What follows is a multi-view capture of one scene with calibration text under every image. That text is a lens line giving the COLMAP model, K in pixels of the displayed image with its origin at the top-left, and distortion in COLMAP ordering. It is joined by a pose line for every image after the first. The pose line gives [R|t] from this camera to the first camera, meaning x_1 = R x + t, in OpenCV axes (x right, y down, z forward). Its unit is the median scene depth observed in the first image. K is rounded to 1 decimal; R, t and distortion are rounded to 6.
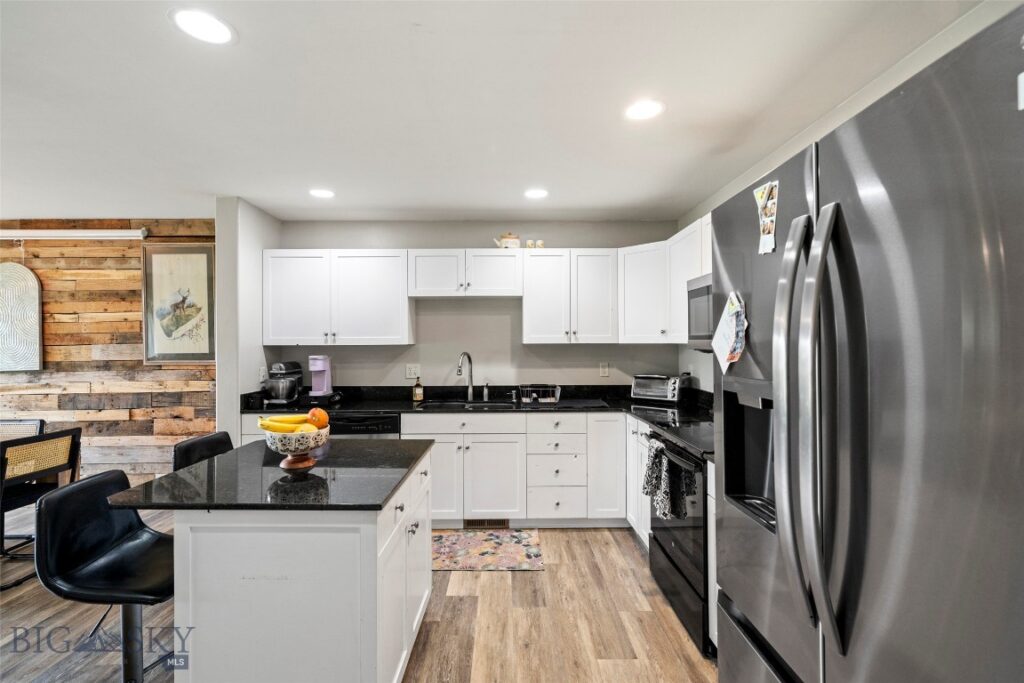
lens RADIAL K [[458.5, 0, 511.1], [0, 458.5, 342.7], [0, 0, 1]] dist [-0.000153, -0.000356]
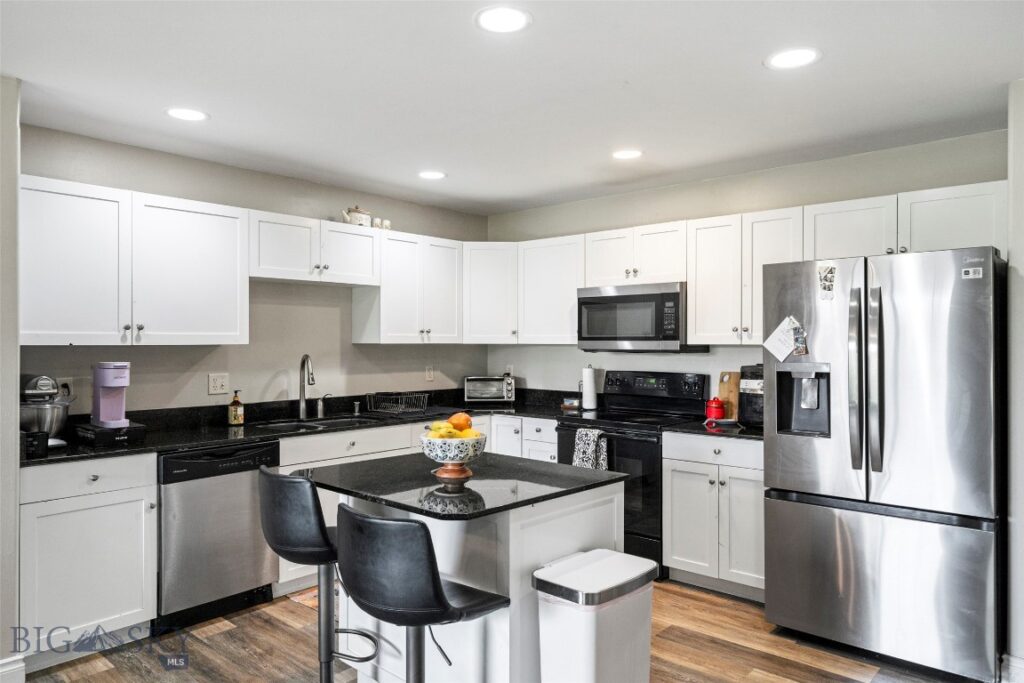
lens RADIAL K [[700.1, 0, 505.3], [0, 700.1, 346.2], [0, 0, 1]] dist [-0.024392, 0.001292]
pose [[0.672429, 0.001527, 0.740160, -0.747016], [-0.003839, 0.999992, 0.001425, 0.003931], [-0.740152, -0.003800, 0.672429, -0.018201]]
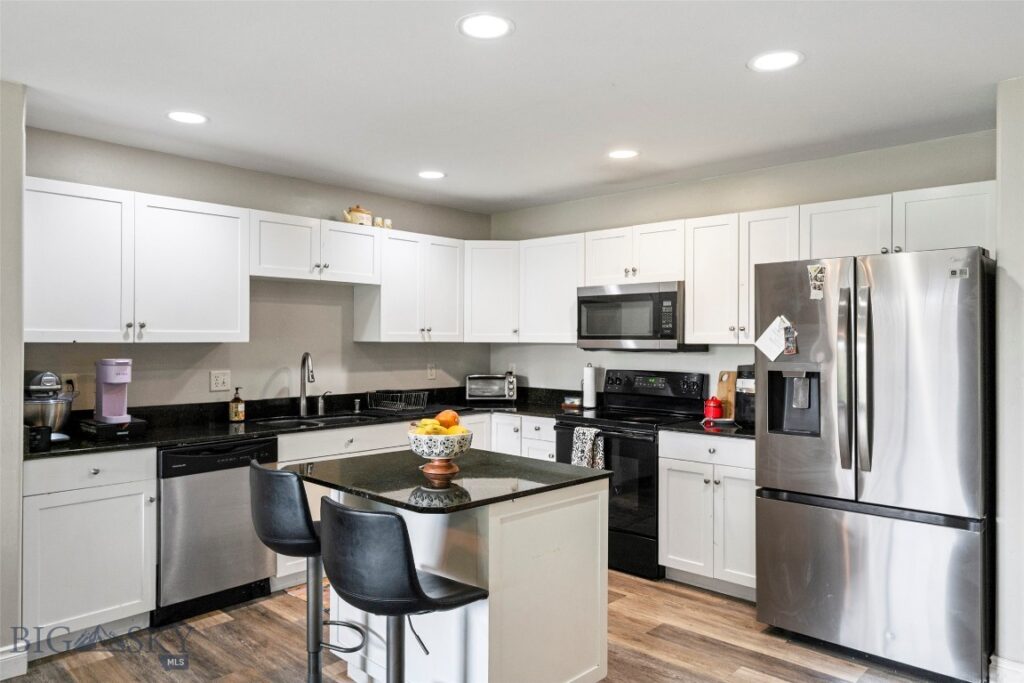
lens RADIAL K [[700.1, 0, 490.8], [0, 700.1, 341.9], [0, 0, 1]] dist [-0.024392, 0.001292]
pose [[0.690656, 0.006794, 0.723152, -0.746265], [-0.007173, 0.999971, -0.002544, 0.003892], [-0.723148, -0.003431, 0.690684, -0.026959]]
